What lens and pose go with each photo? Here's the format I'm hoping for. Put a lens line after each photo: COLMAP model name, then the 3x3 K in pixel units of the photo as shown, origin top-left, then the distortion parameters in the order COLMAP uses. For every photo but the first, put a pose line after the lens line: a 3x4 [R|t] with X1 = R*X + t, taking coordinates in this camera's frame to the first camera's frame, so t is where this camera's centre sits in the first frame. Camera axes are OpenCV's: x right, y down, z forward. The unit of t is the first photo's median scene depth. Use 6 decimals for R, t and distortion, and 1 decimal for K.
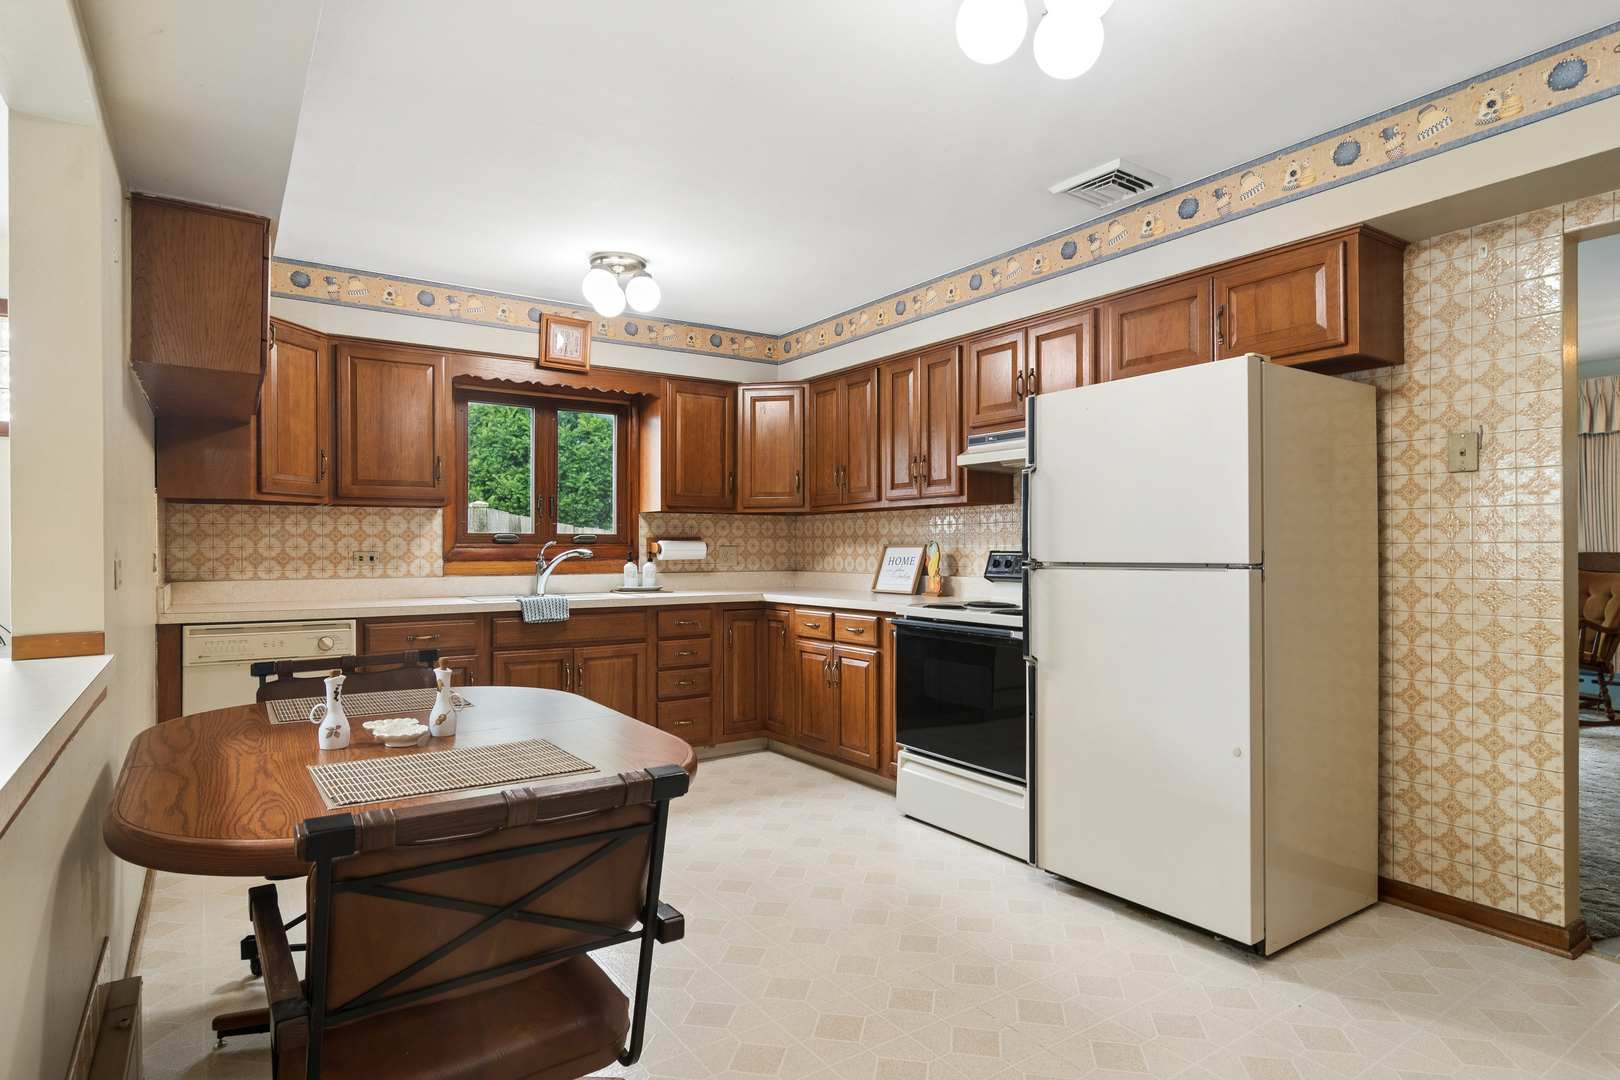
lens RADIAL K [[876.3, 0, 806.0], [0, 876.3, 546.7], [0, 0, 1]] dist [0.001492, 0.000101]
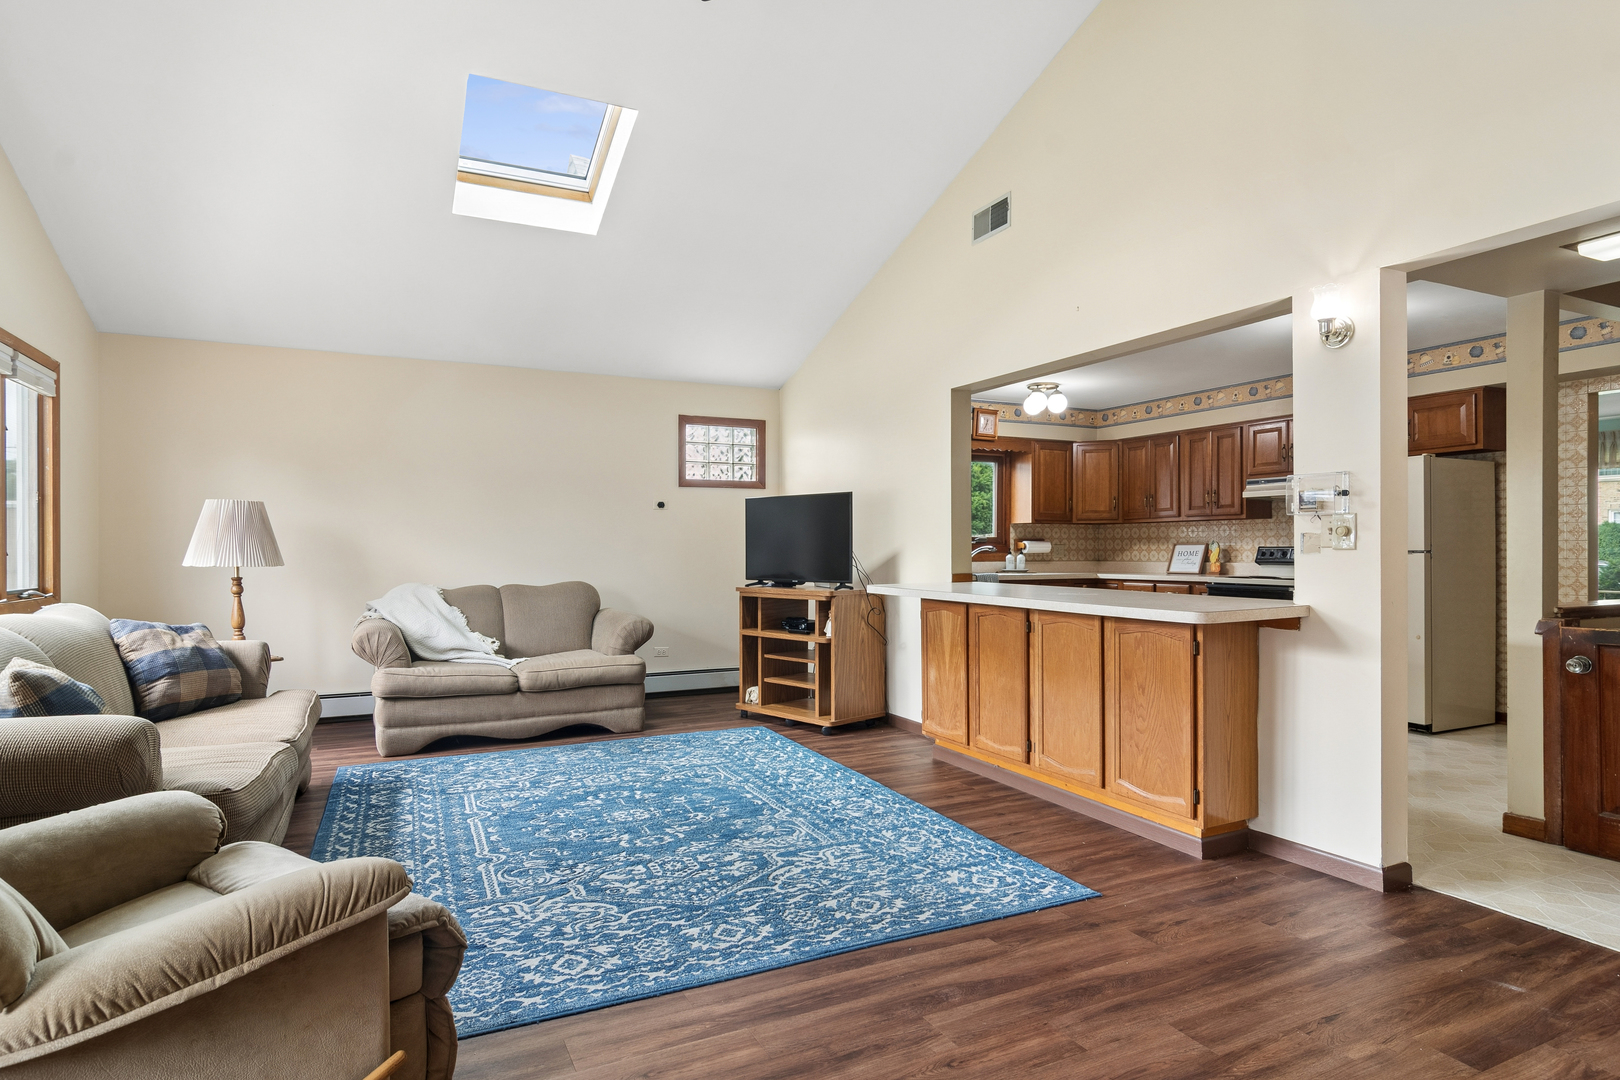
lens RADIAL K [[883.9, 0, 810.8], [0, 883.9, 551.2], [0, 0, 1]] dist [0.002173, 0.000305]
pose [[0.990364, 0.001153, -0.138481, -0.362307], [-0.000815, 0.999997, 0.002495, 0.008830], [0.138484, -0.002358, 0.990362, -0.718985]]
